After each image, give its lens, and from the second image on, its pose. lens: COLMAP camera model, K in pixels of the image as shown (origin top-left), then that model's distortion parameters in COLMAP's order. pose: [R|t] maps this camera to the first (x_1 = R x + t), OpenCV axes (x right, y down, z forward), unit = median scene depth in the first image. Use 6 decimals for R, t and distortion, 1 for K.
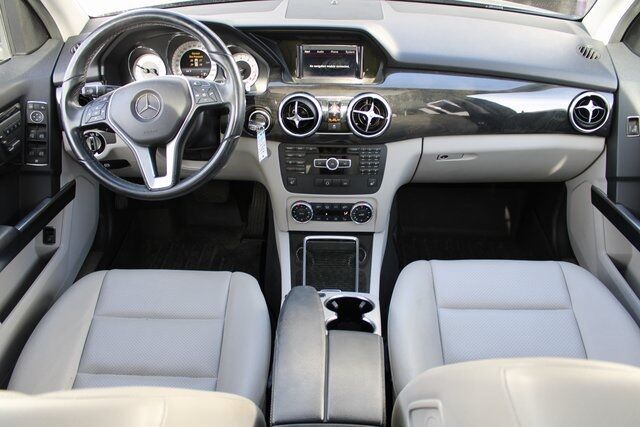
lens RADIAL K [[539.6, 0, 320.0], [0, 539.6, 213.5], [0, 0, 1]] dist [-0.159735, 0.157632]
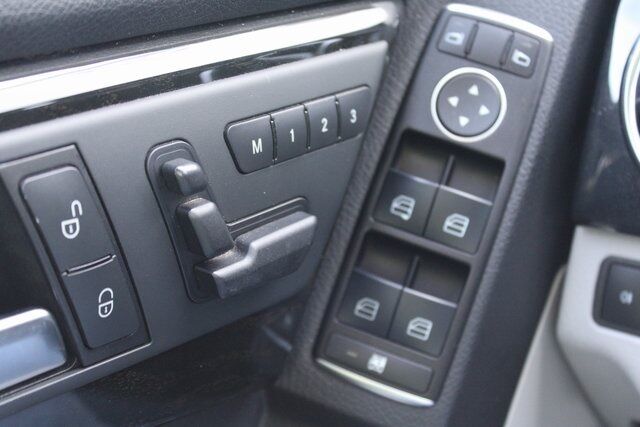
lens RADIAL K [[1032.2, 0, 320.0], [0, 1032.2, 213.5], [0, 0, 1]] dist [0.000829, -0.008584]
pose [[0.778618, 0.239349, -0.580057, -0.383111], [-0.338830, 0.938416, -0.067596, -0.115807], [0.528156, 0.249172, 0.811766, 0.718337]]
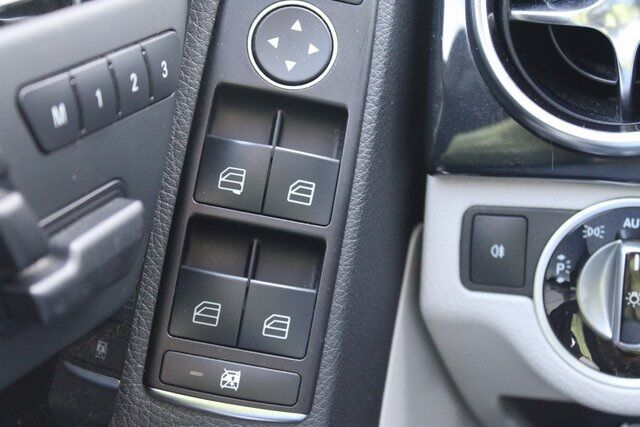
lens RADIAL K [[1146.0, 0, 320.0], [0, 1146.0, 213.5], [0, 0, 1]] dist [0.028616, 0.116365]
pose [[0.929026, 0.105392, -0.354688, -0.426922], [-0.166829, 0.974923, -0.147284, -0.101970], [0.330271, 0.196003, 0.923311, 0.737482]]
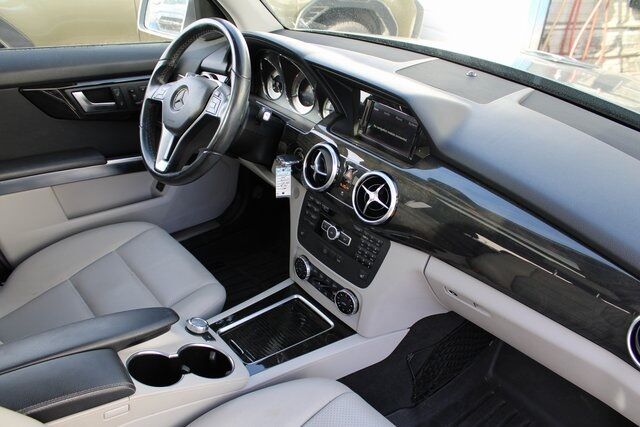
lens RADIAL K [[539.6, 0, 320.0], [0, 539.6, 213.5], [0, 0, 1]] dist [-0.159735, 0.157632]
pose [[0.662386, 0.415230, -0.623562, 0.554050], [-0.473235, 0.877167, 0.081406, -0.184968], [0.580770, 0.241169, 0.777524, 0.303699]]
